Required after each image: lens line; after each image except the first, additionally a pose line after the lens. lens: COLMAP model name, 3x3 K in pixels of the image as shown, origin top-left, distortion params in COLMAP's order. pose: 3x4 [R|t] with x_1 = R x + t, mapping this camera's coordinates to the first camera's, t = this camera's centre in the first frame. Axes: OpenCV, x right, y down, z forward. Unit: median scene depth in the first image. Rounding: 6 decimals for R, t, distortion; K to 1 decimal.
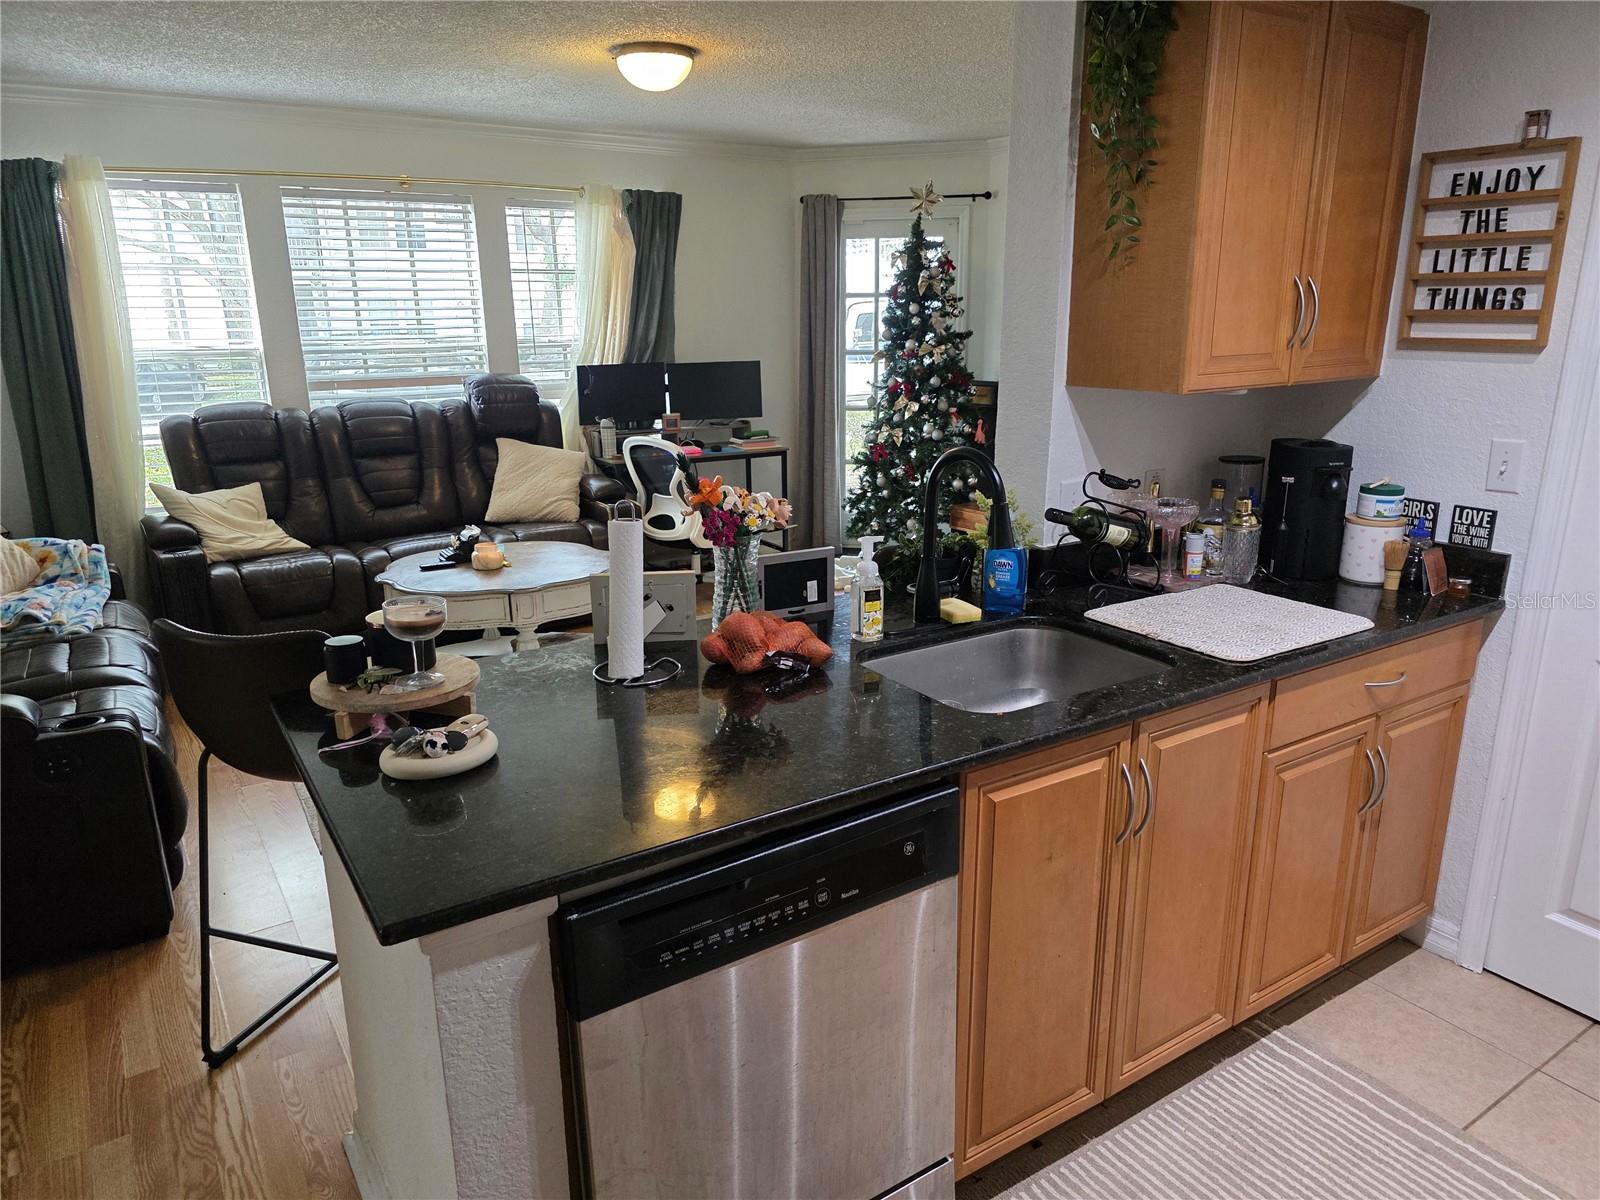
lens RADIAL K [[1079.0, 0, 799.5], [0, 1079.0, 608.5], [0, 0, 1]] dist [-0.006858, -0.004750]
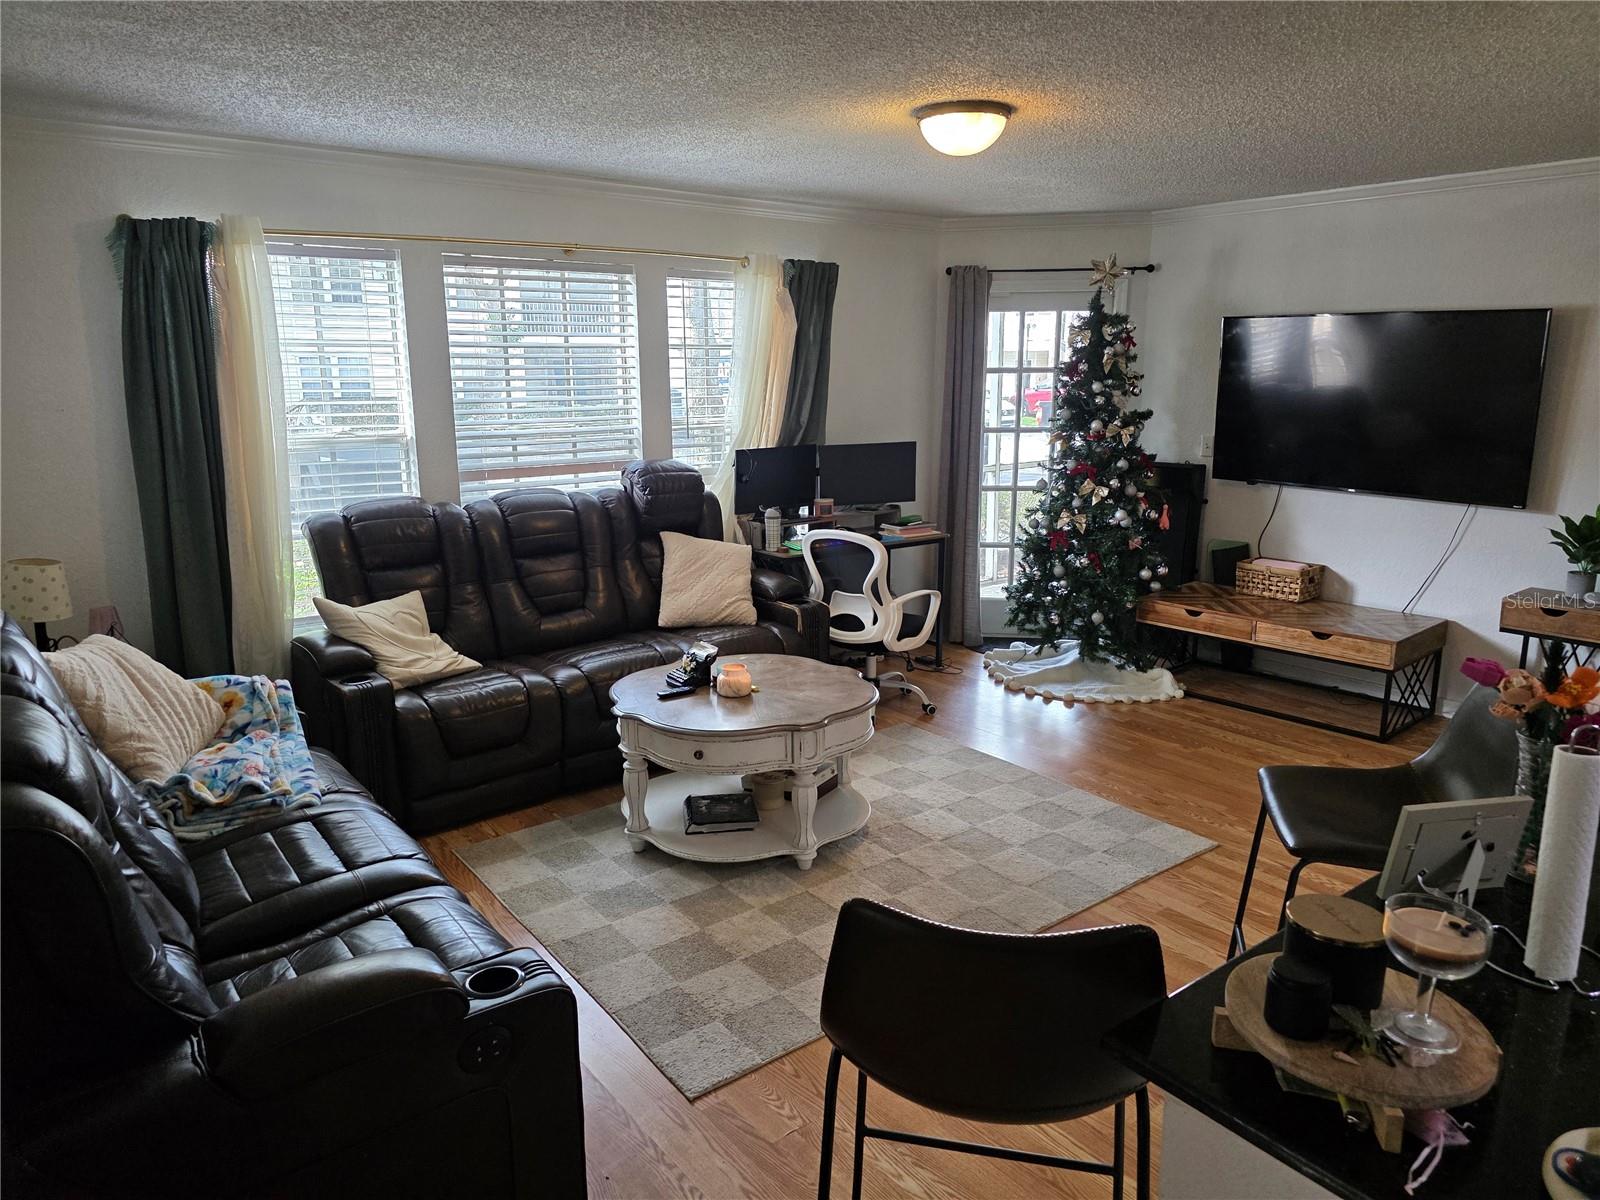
lens RADIAL K [[1072.3, 0, 800.0], [0, 1072.3, 600.0], [0, 0, 1]] dist [-0.003602, -0.002257]
pose [[0.997269, -0.015111, 0.072287, -0.233762], [0.019446, 0.998030, -0.059649, -0.047068], [-0.071243, 0.060891, 0.995599, 0.113836]]
